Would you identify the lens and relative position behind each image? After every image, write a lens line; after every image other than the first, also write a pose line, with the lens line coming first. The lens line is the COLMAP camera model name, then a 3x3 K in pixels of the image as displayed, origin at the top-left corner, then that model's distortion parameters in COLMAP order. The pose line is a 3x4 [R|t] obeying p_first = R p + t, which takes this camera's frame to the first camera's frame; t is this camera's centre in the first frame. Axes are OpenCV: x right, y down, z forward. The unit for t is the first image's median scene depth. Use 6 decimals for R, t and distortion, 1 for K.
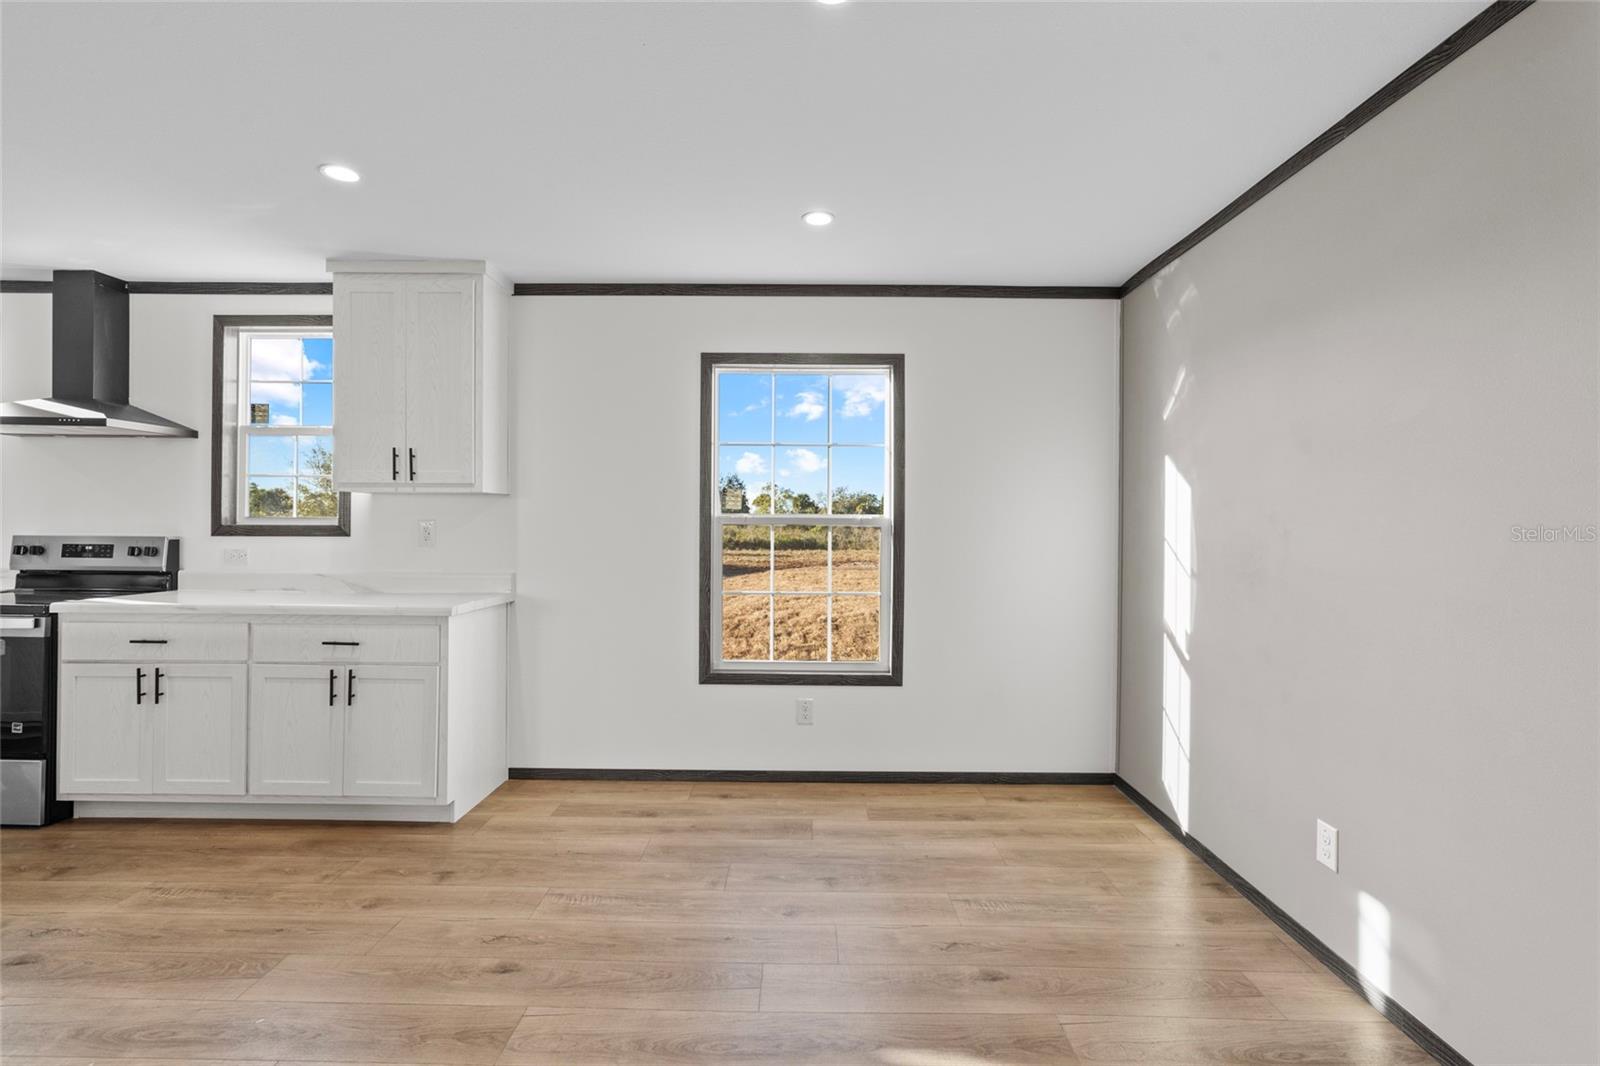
lens RADIAL K [[717.0, 0, 798.6], [0, 717.0, 527.2], [0, 0, 1]] dist [-0.003249, 0.000084]
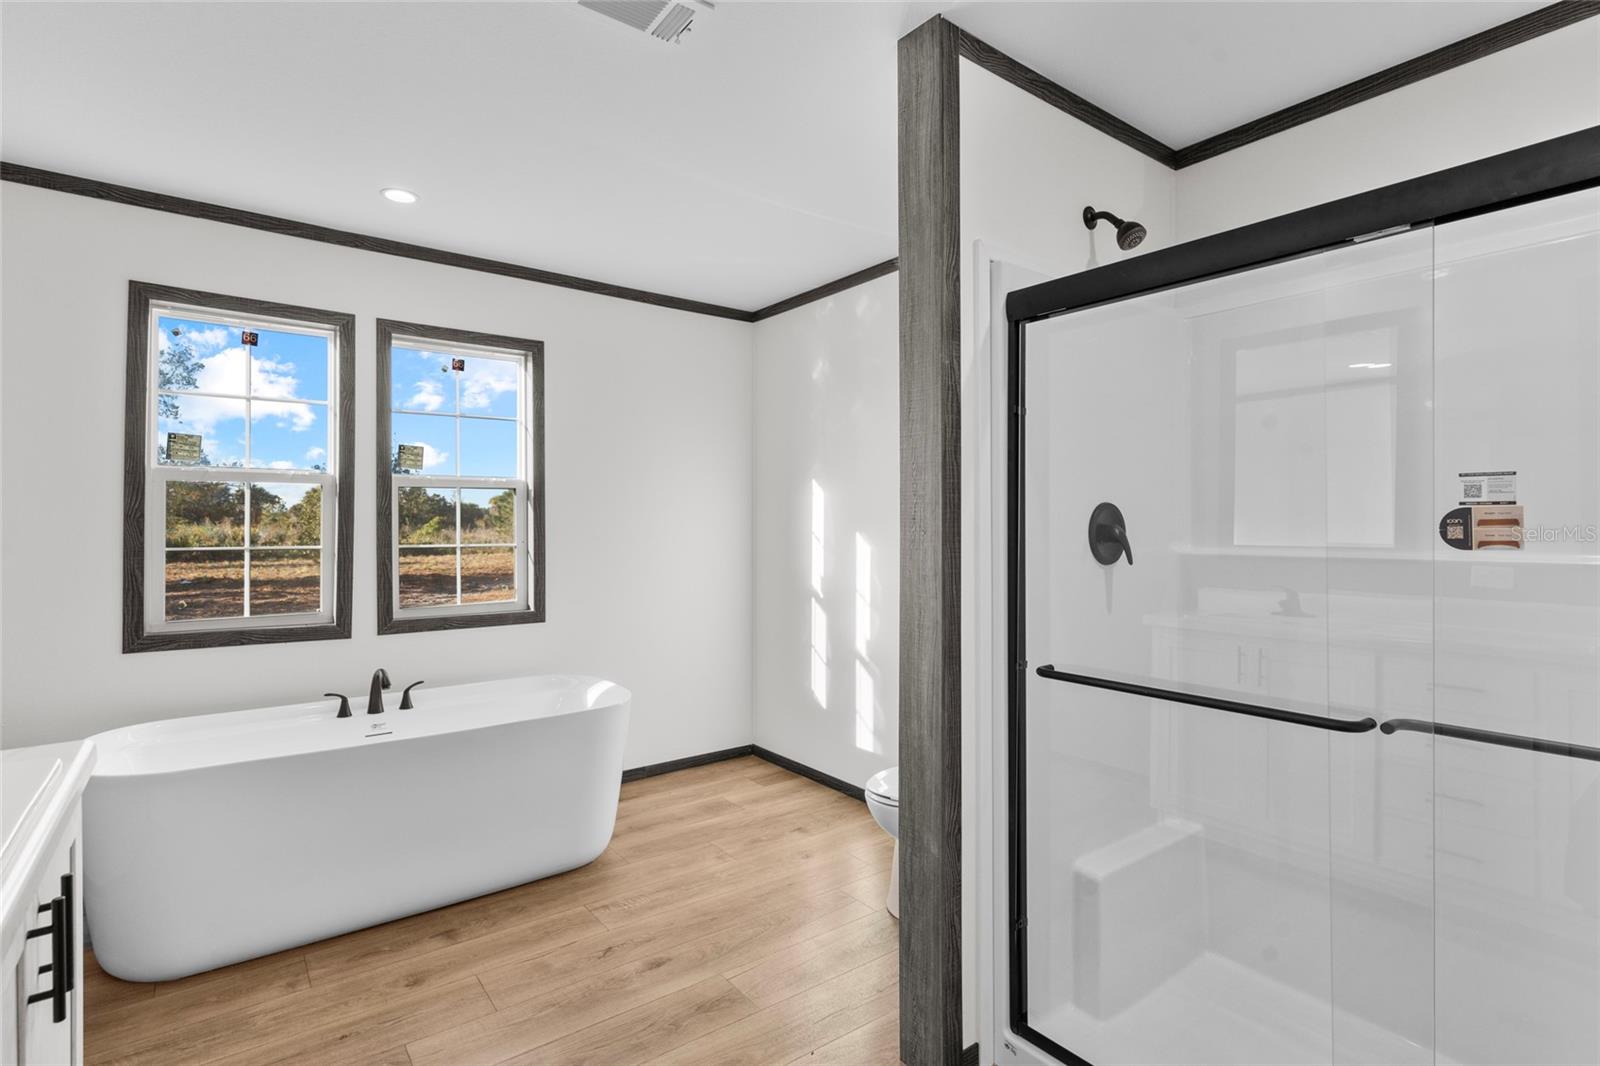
lens RADIAL K [[763.5, 0, 800.0], [0, 763.5, 533.0], [0, 0, 1]] dist [-0.002911, -0.002210]
pose [[0.800189, -0.017847, 0.599482, -0.884594], [0.012605, 0.999837, 0.012940, -0.008491], [-0.599615, -0.002798, 0.800284, 0.008483]]
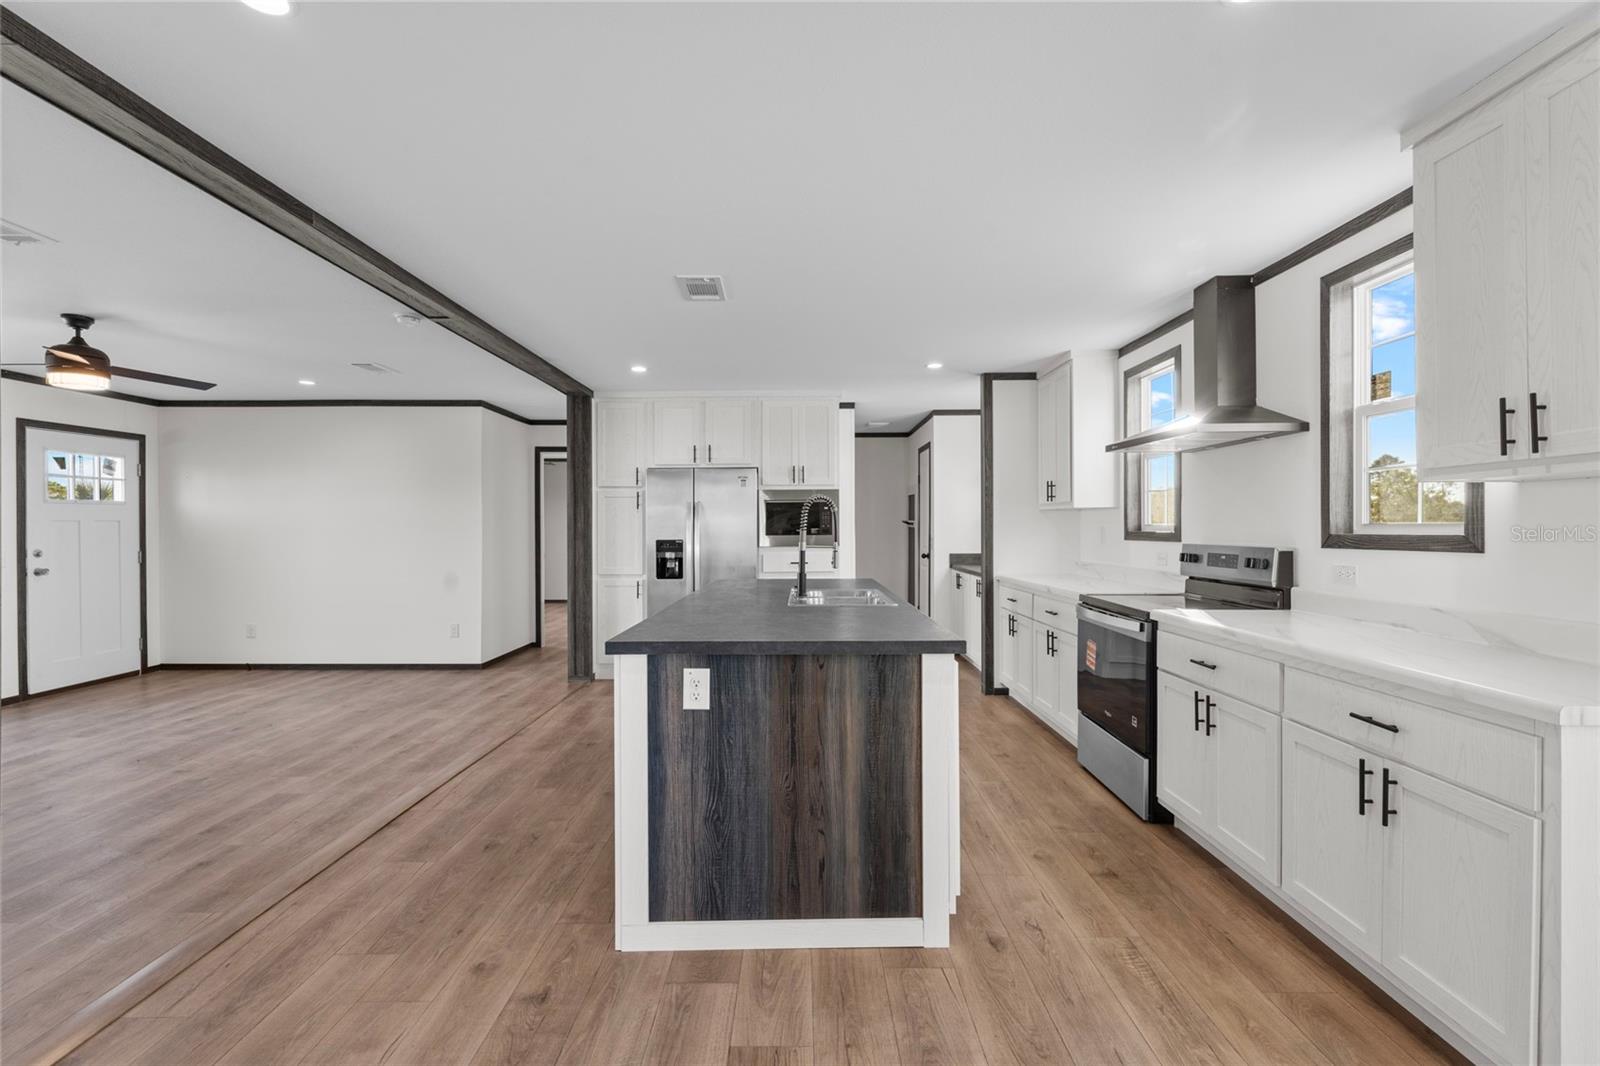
lens RADIAL K [[717.0, 0, 798.6], [0, 717.0, 527.2], [0, 0, 1]] dist [-0.003249, 0.000084]
pose [[0.002571, -0.009079, -0.999955, -0.004136], [0.000319, 0.999959, -0.009078, -0.004048], [0.999997, -0.000296, 0.002574, 0.399240]]
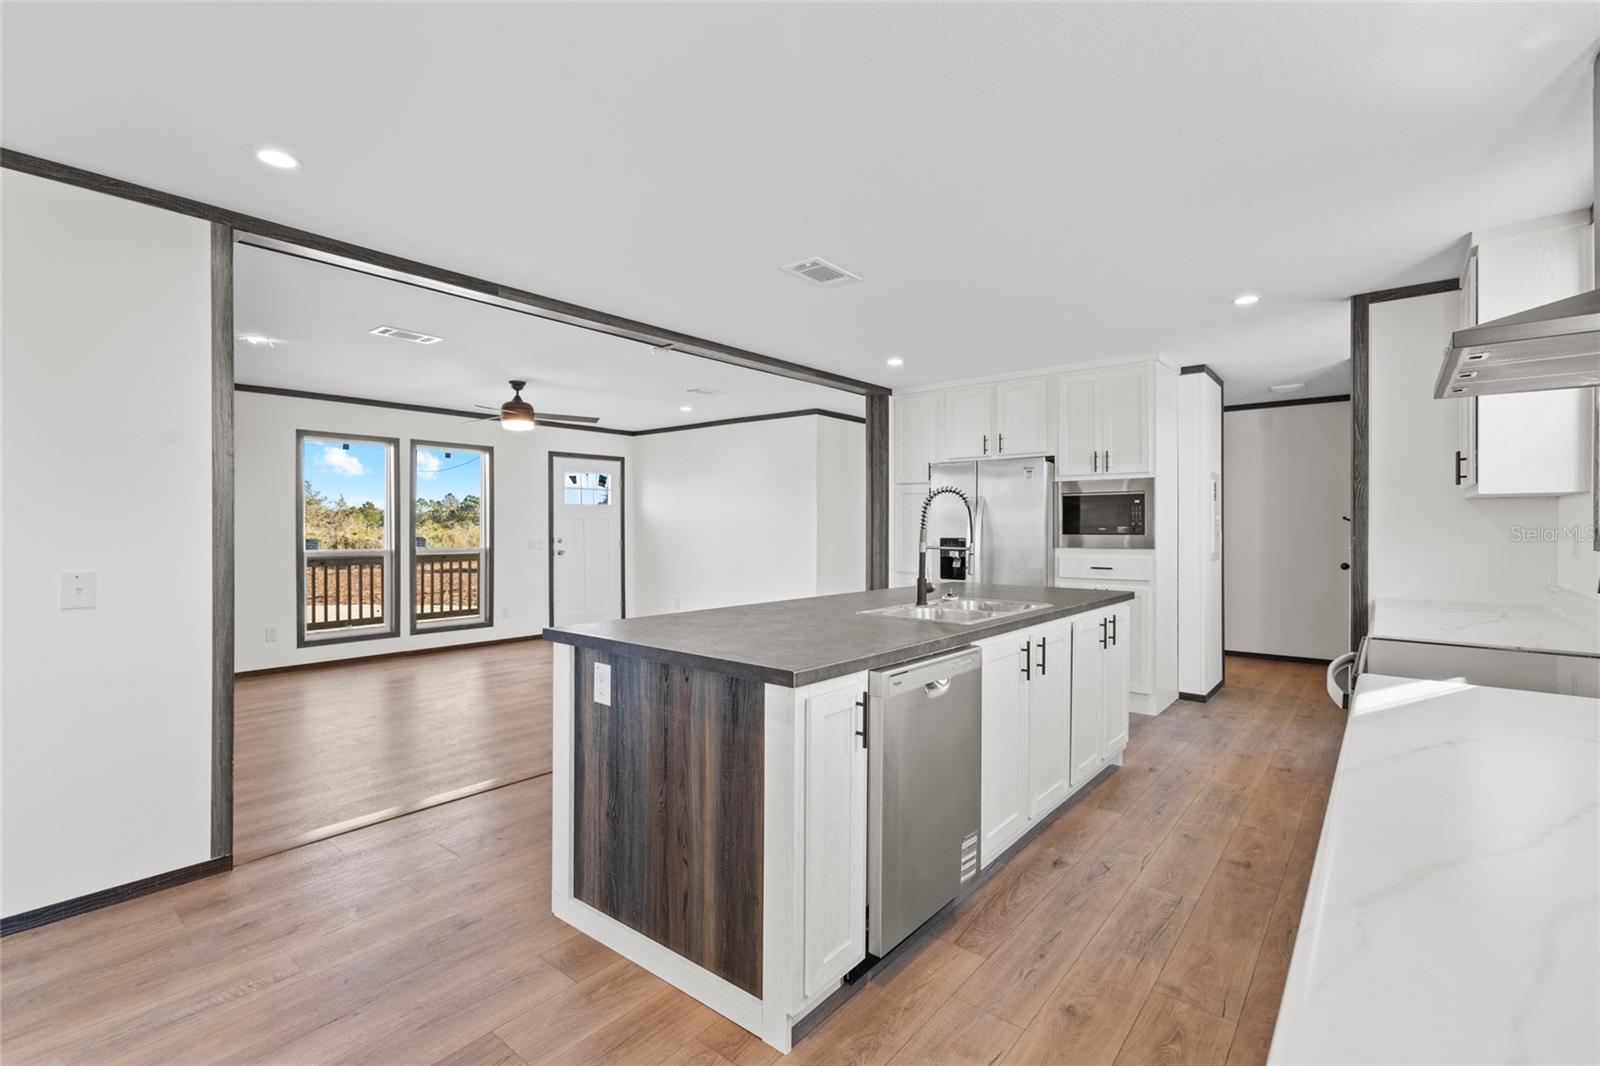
lens RADIAL K [[717.0, 0, 798.6], [0, 717.0, 527.2], [0, 0, 1]] dist [-0.003249, 0.000084]
pose [[-0.633453, -0.007238, -0.773747, -0.241662], [-0.009046, 0.999957, -0.001949, -0.007499], [0.773728, 0.005765, -0.633491, 0.833777]]
